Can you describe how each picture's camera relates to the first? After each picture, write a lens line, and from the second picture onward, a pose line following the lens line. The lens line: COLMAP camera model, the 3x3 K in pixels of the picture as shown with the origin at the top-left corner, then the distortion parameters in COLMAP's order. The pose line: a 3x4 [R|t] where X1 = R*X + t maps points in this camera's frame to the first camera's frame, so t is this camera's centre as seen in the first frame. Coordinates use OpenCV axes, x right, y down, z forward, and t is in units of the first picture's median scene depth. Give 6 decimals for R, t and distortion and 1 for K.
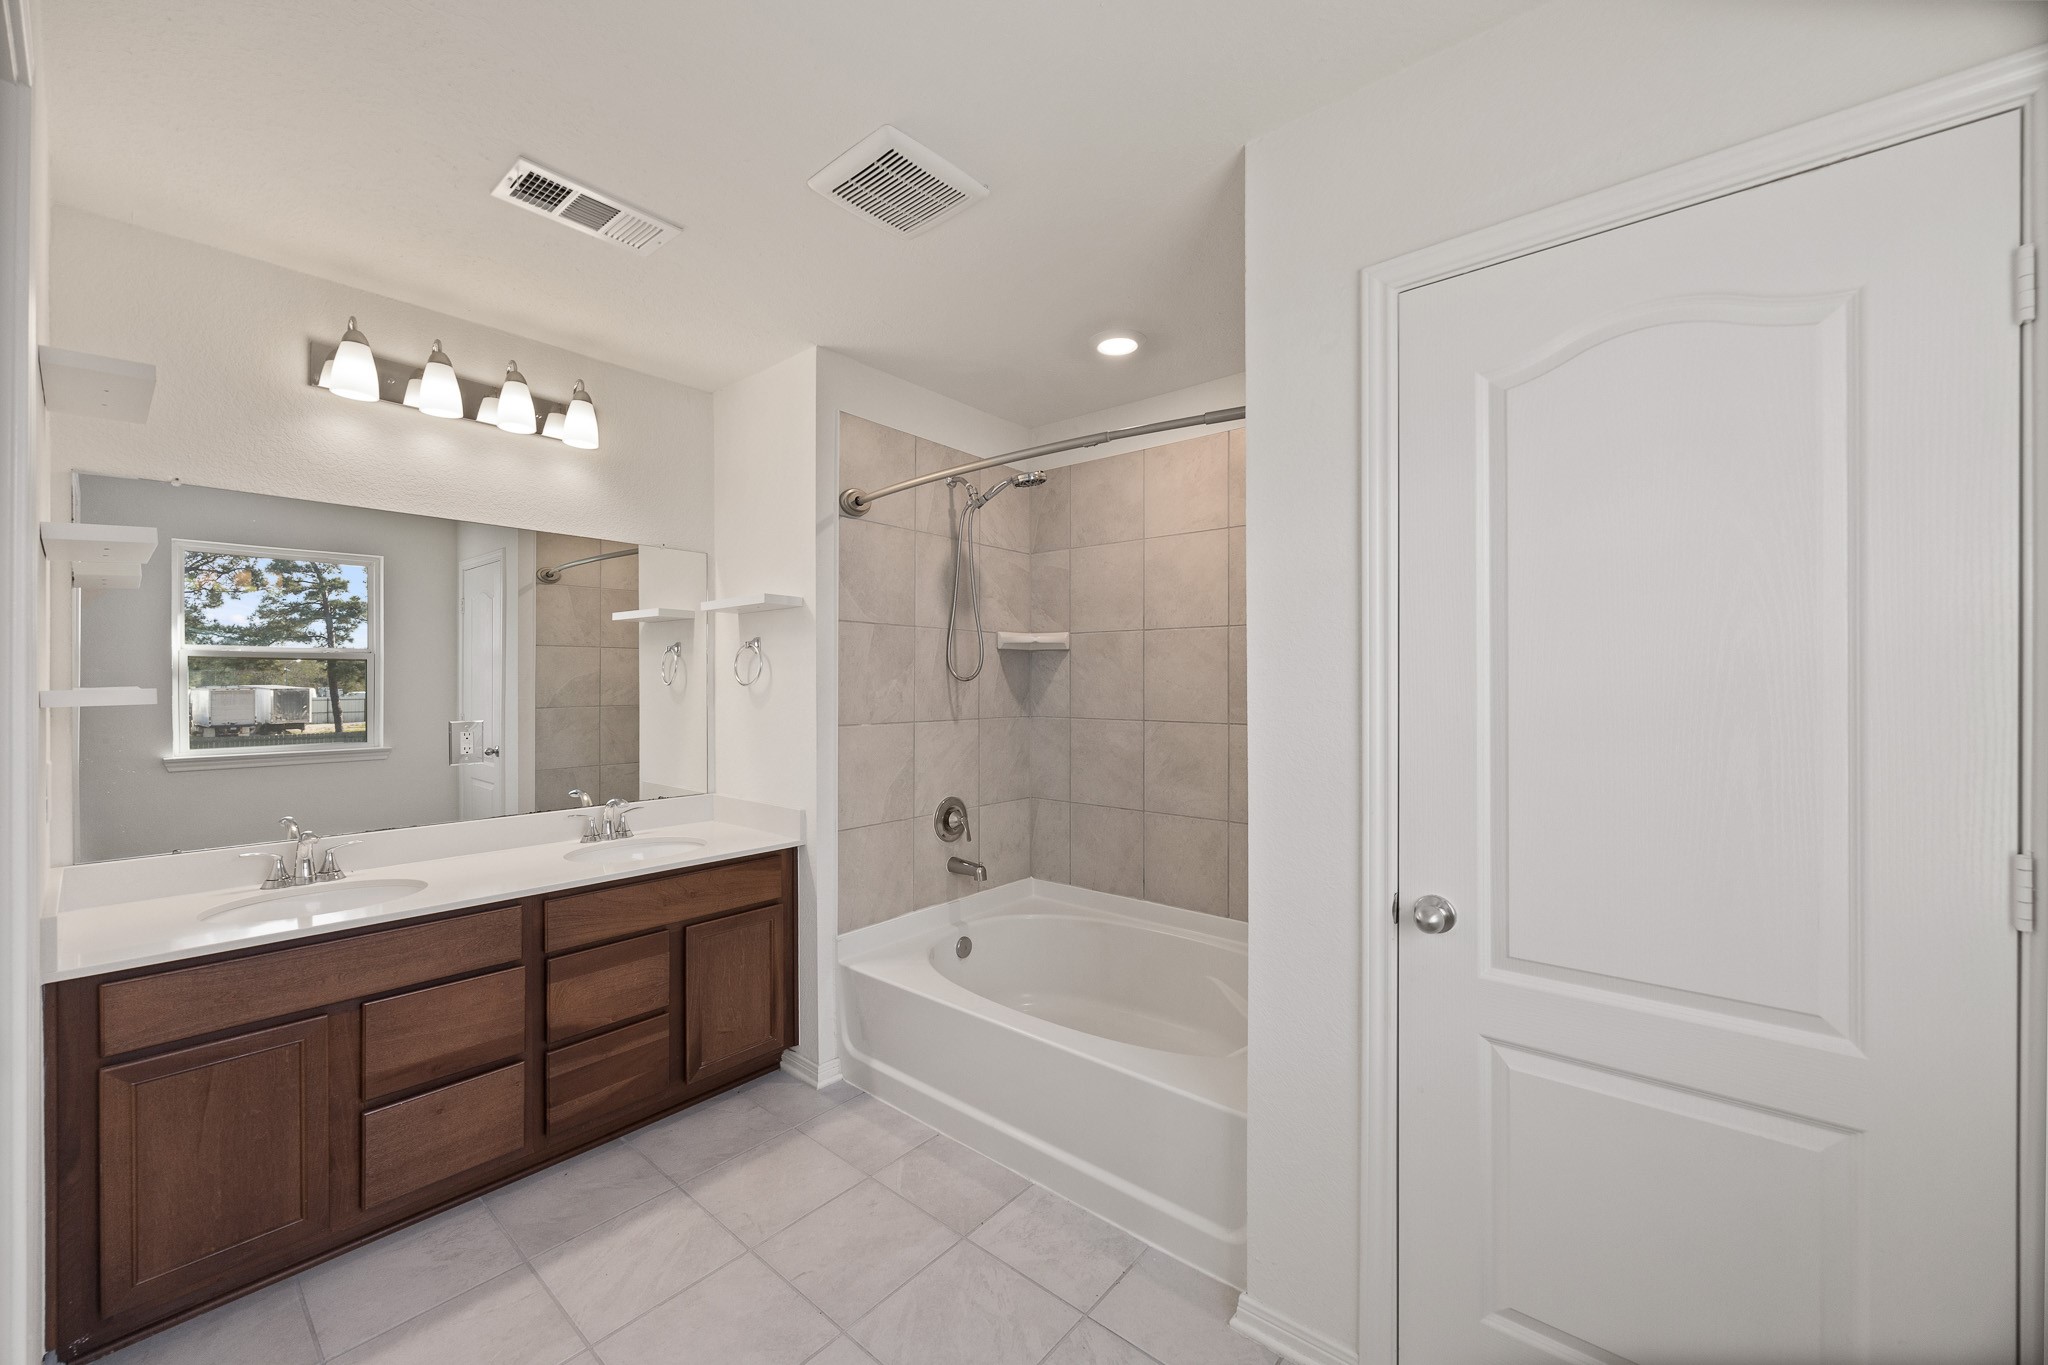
lens RADIAL K [[781.0, 0, 1017.7], [0, 781.0, 683.8], [0, 0, 1]] dist [-0.000769, 0.000186]
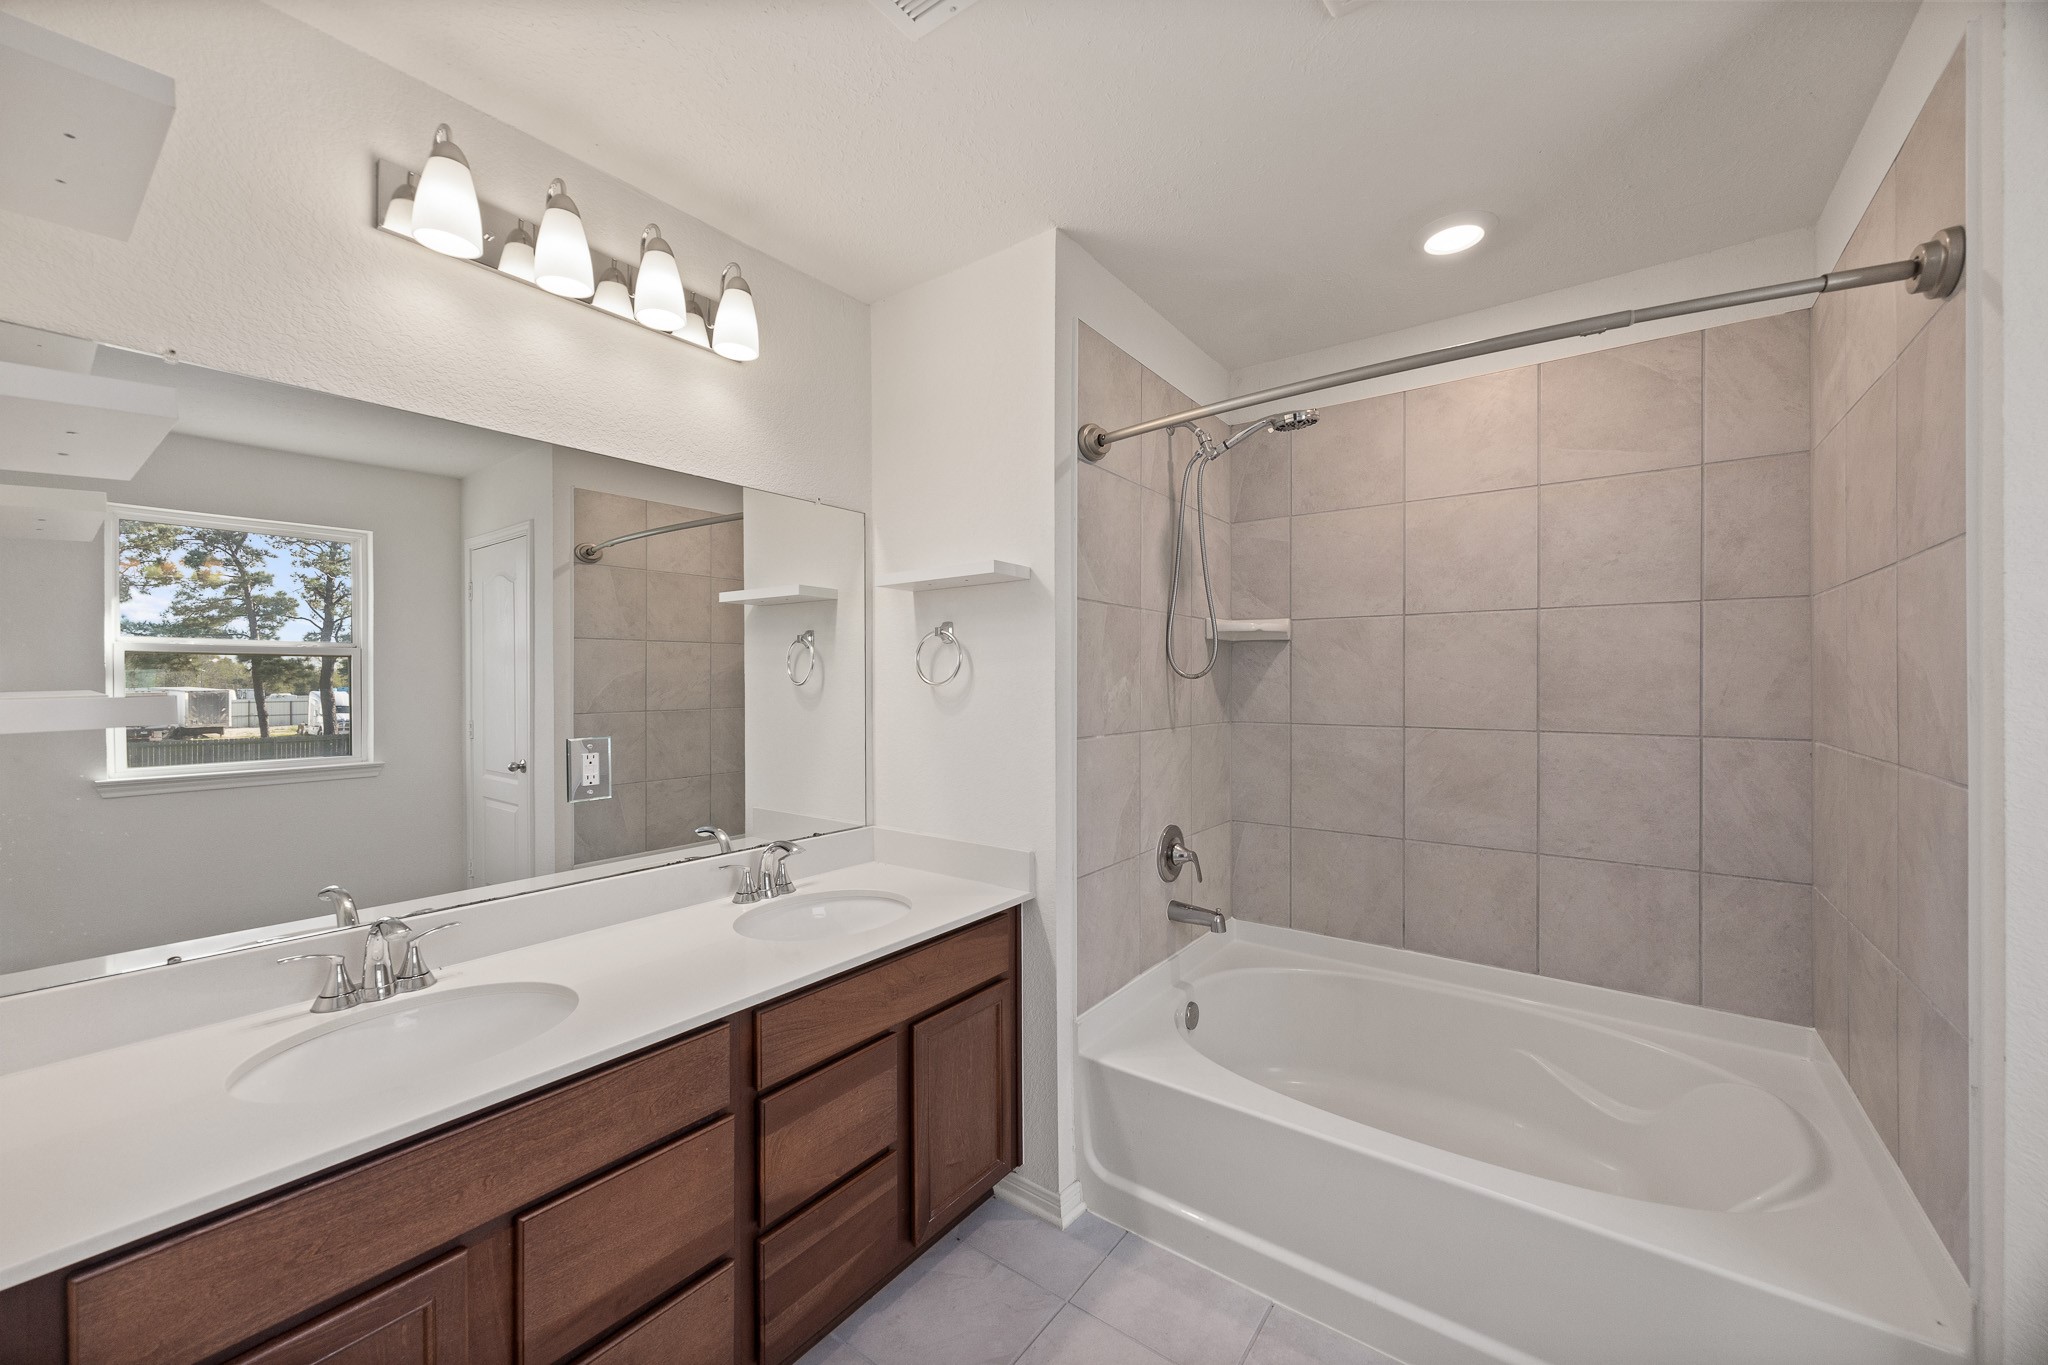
lens RADIAL K [[780.4, 0, 1024.0], [0, 780.4, 682.5], [0, 0, 1]] dist [0.000466, -0.000064]
pose [[0.998232, -0.003301, 0.059350, -0.298033], [0.003308, 0.999995, -0.000010, -0.000300], [-0.059349, 0.000206, 0.998237, 0.232477]]
